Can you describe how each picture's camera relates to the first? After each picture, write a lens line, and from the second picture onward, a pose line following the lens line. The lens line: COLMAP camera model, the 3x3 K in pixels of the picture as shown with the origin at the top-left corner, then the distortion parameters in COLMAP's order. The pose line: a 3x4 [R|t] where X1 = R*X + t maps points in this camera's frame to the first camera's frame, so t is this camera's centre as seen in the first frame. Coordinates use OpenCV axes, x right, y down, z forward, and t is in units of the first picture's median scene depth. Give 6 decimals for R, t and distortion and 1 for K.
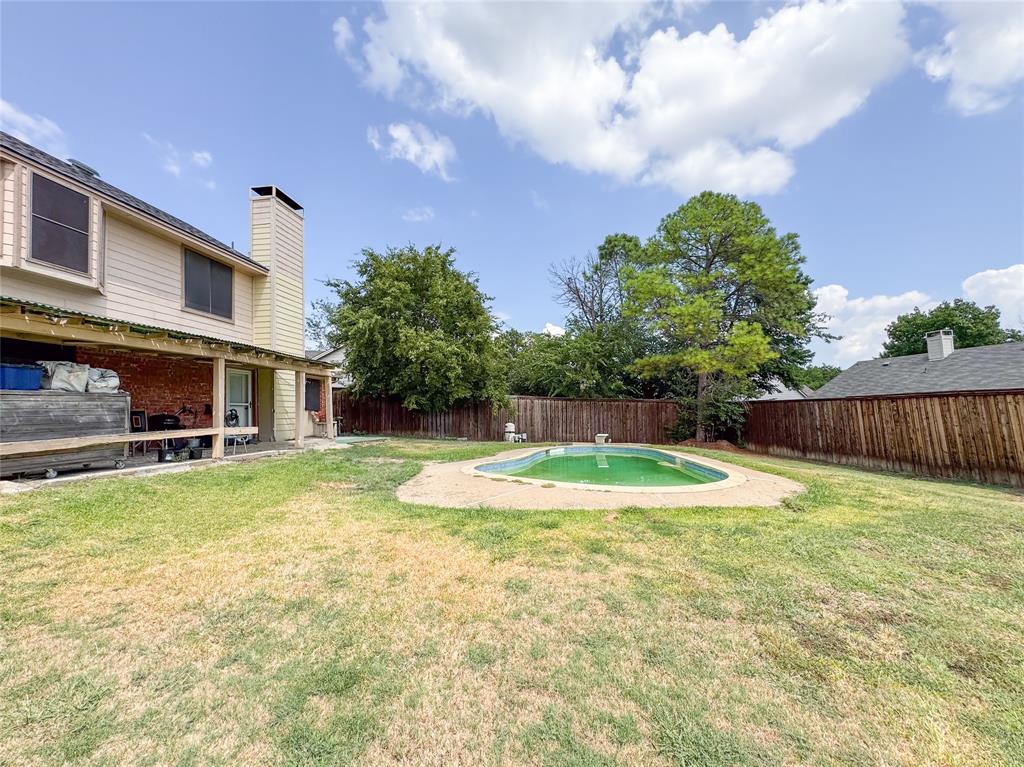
lens RADIAL K [[421.7, 0, 493.7], [0, 421.7, 401.8], [0, 0, 1]] dist [-0.002920, -0.000566]
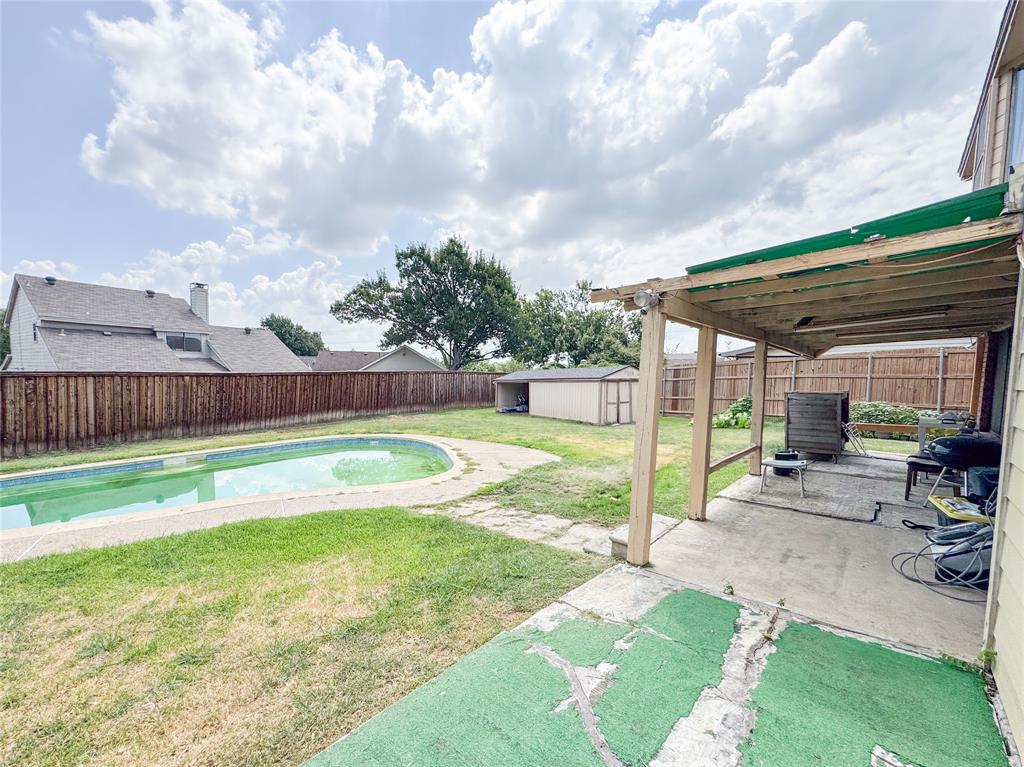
lens RADIAL K [[424.1, 0, 495.1], [0, 424.1, 401.8], [0, 0, 1]] dist [-0.002027, 0.000300]
pose [[-0.829496, -0.043594, 0.556809, -0.484674], [-0.019807, 0.998618, 0.048677, -0.020348], [-0.558161, 0.029349, -0.829213, 1.311832]]
